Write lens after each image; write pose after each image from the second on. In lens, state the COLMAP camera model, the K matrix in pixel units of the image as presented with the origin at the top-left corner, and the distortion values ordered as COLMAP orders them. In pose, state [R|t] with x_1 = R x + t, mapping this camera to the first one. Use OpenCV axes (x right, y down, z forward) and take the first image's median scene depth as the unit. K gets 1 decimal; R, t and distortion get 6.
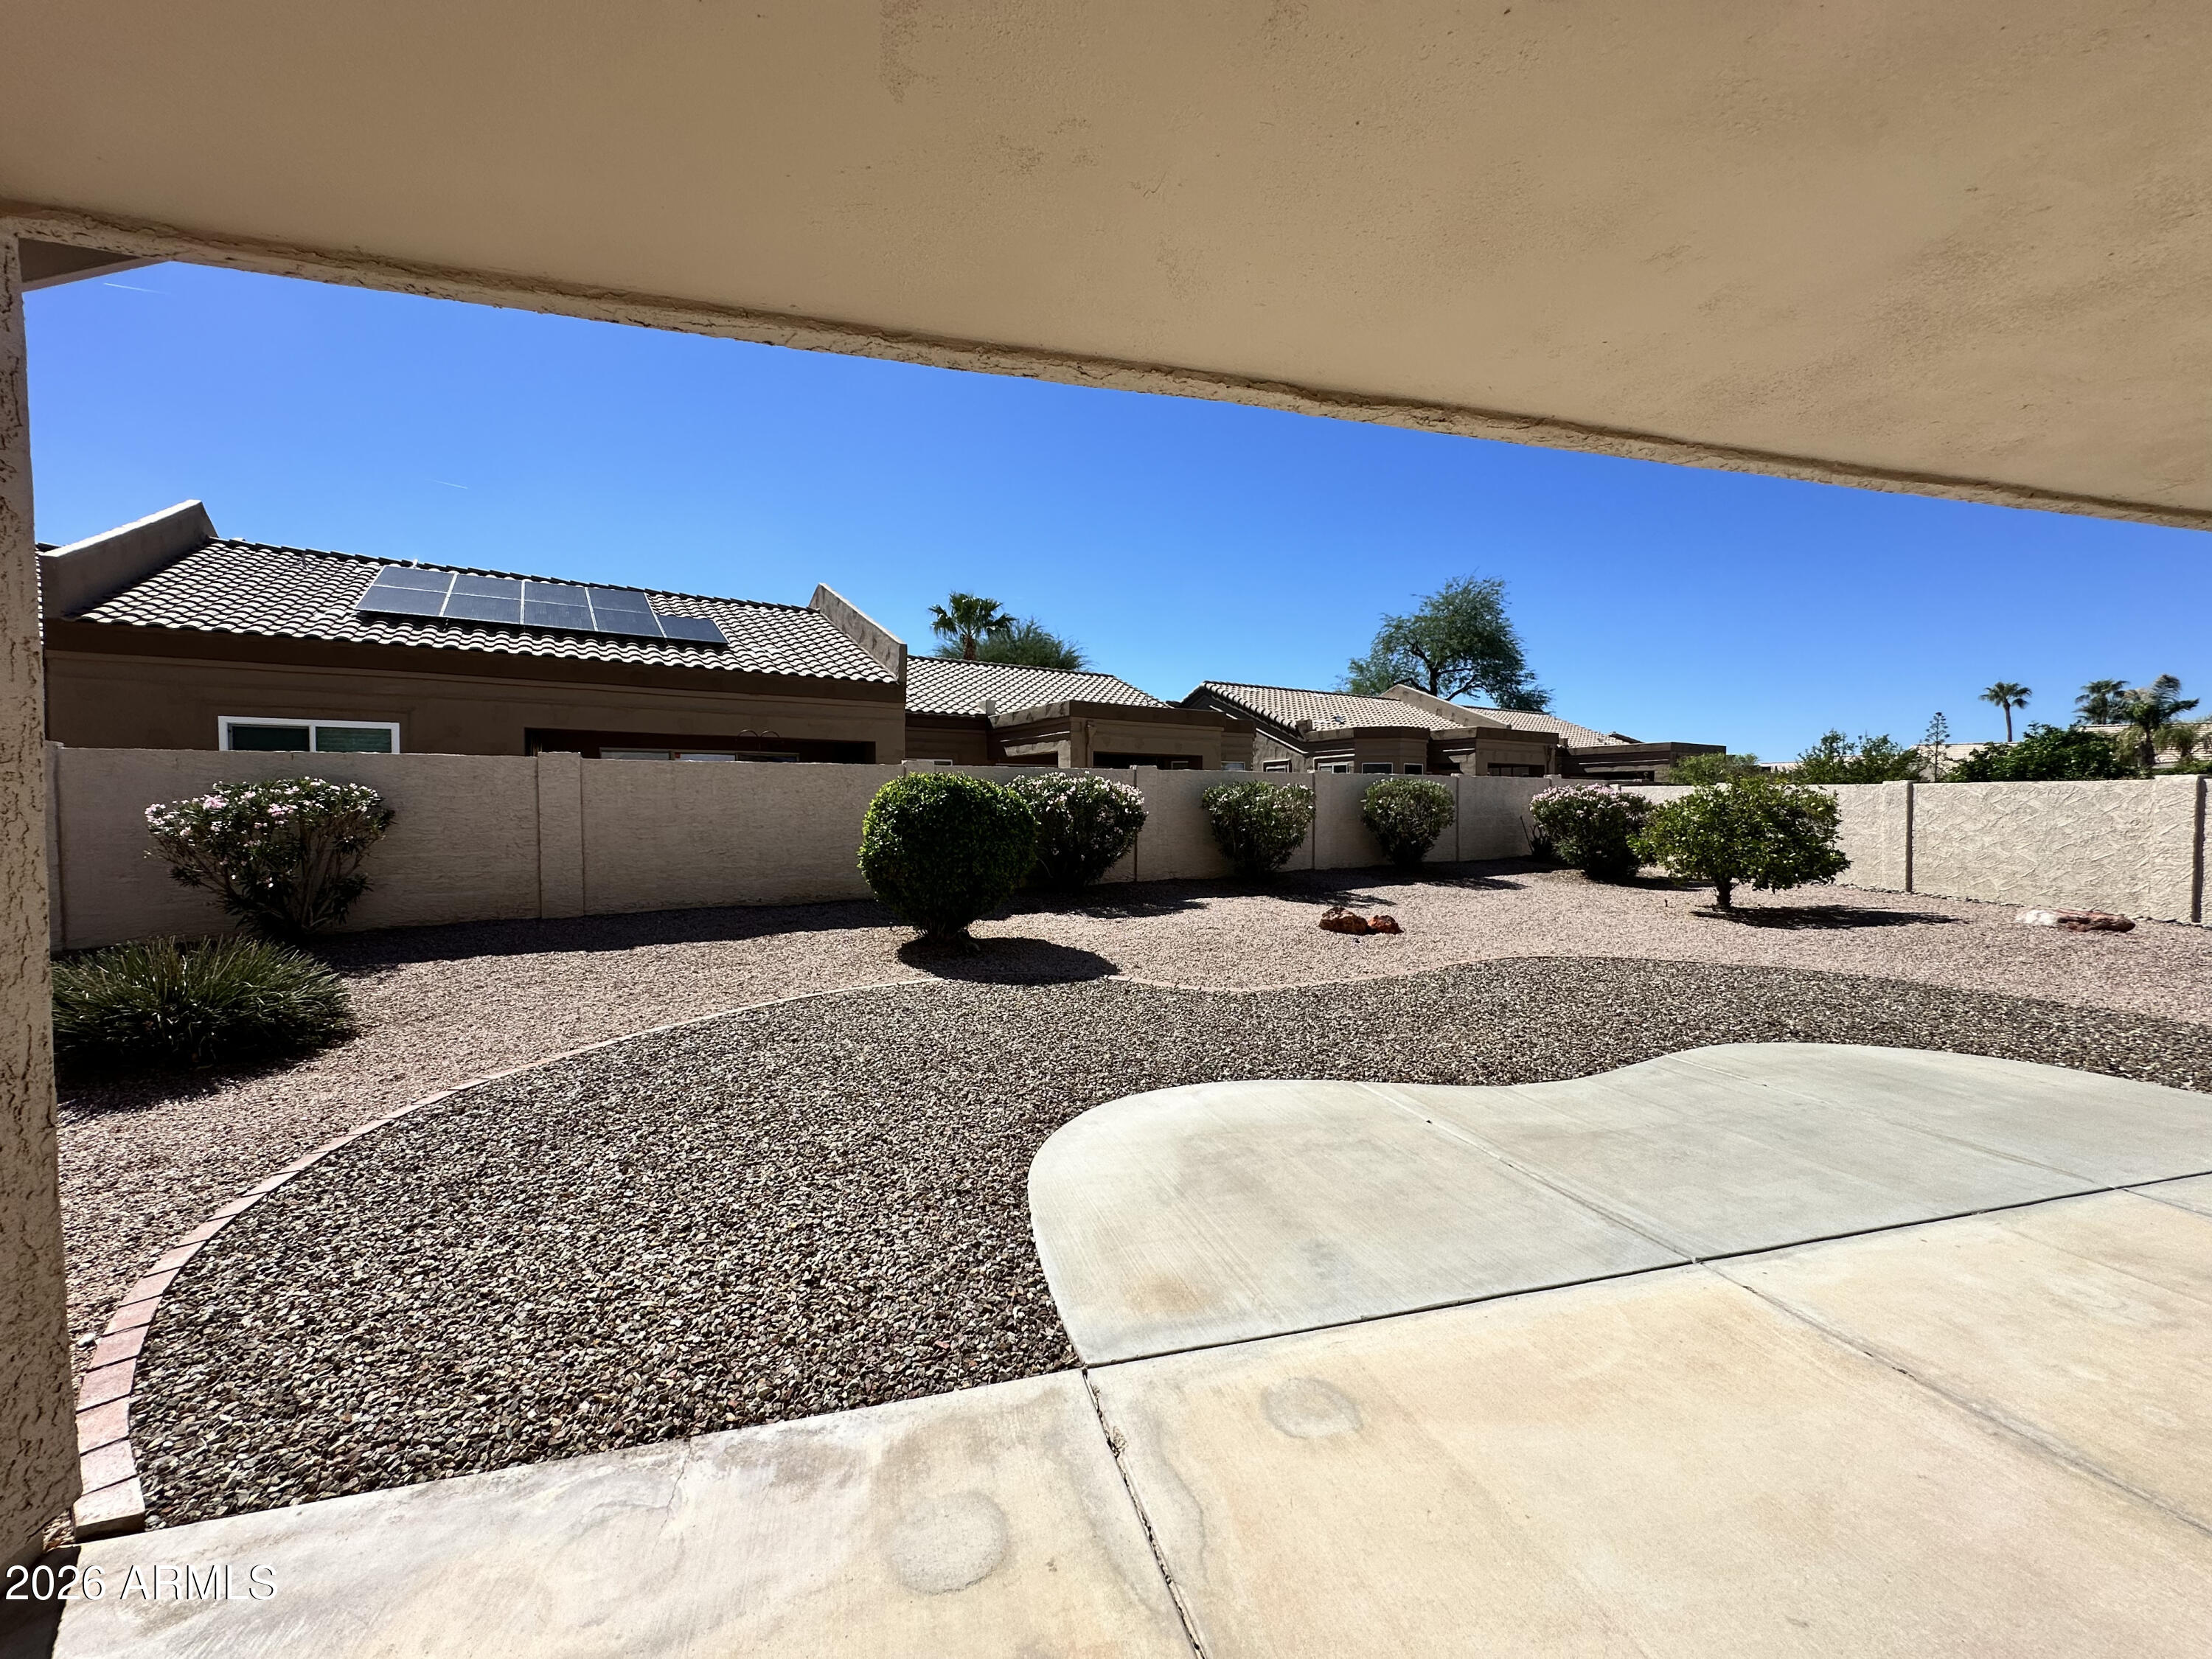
lens RADIAL K [[888.0, 0, 1101.8], [0, 888.0, 825.7], [0, 0, 1]] dist [-0.001196, -0.000033]
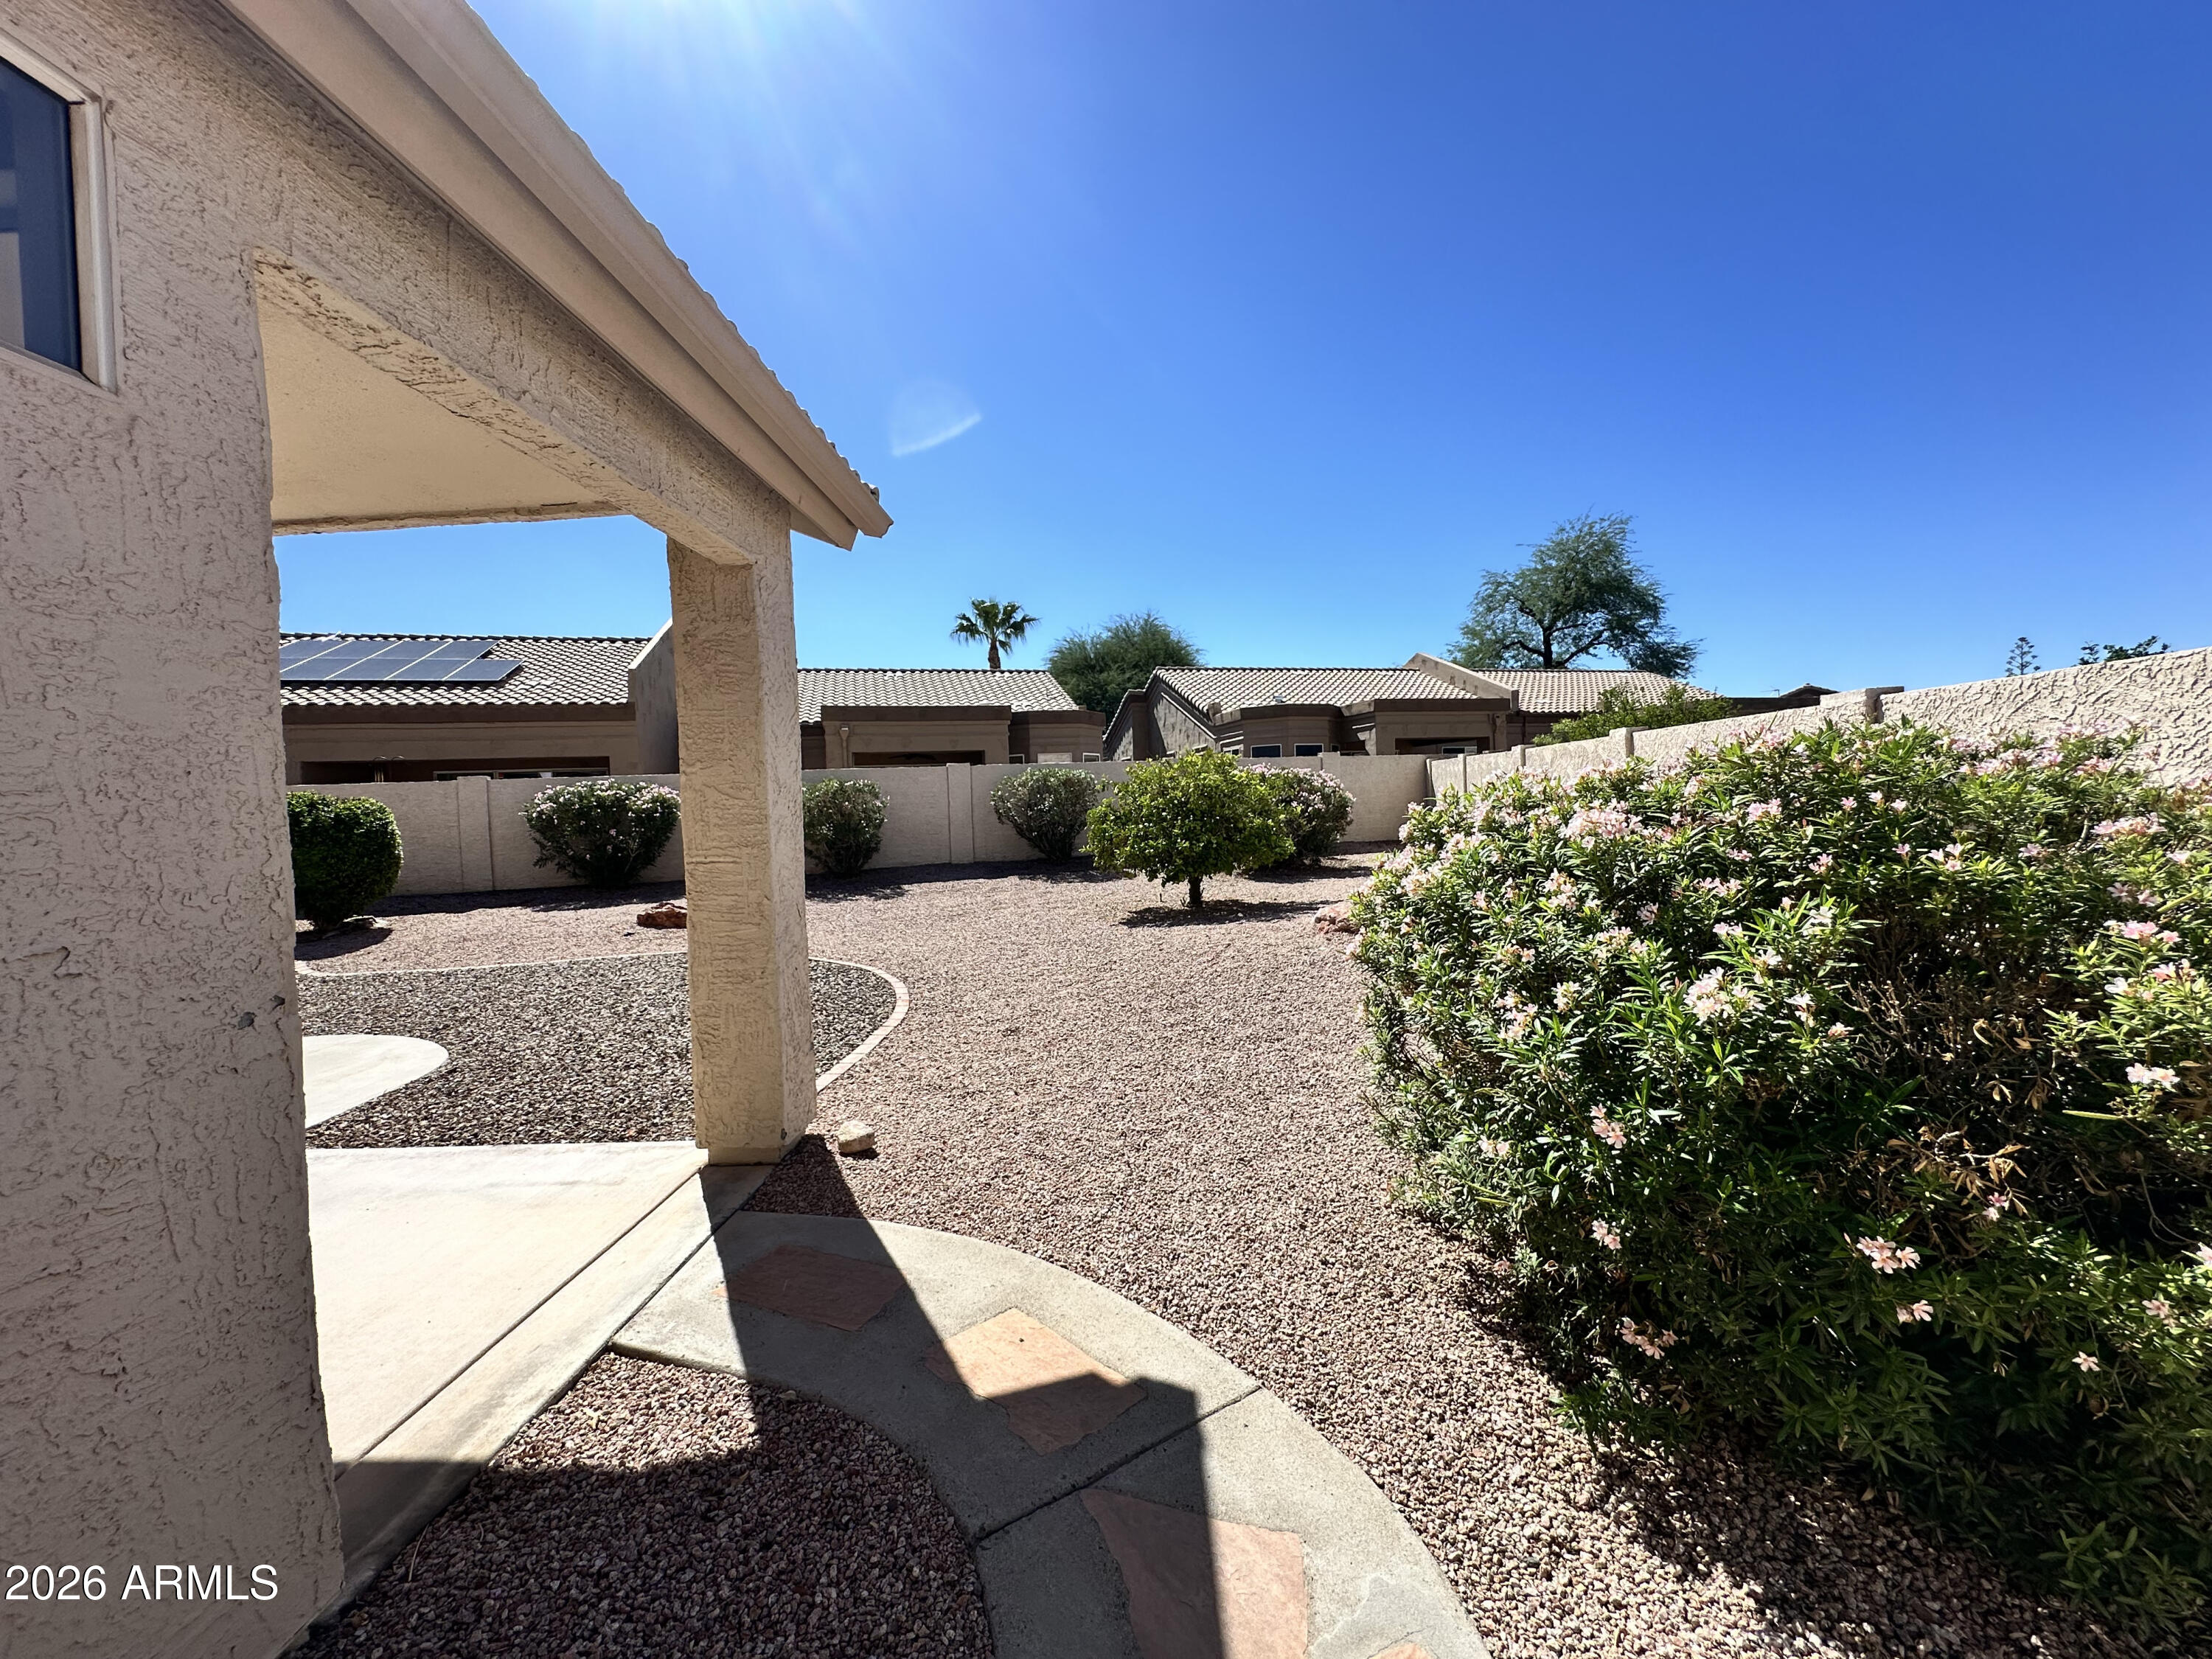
lens RADIAL K [[888.0, 0, 1101.8], [0, 888.0, 825.7], [0, 0, 1]] dist [-0.001196, -0.000033]
pose [[0.953870, -0.023711, -0.299283, 0.396912], [0.027235, 0.999600, 0.007609, 0.002212], [0.298983, -0.015409, 0.954134, 0.050431]]
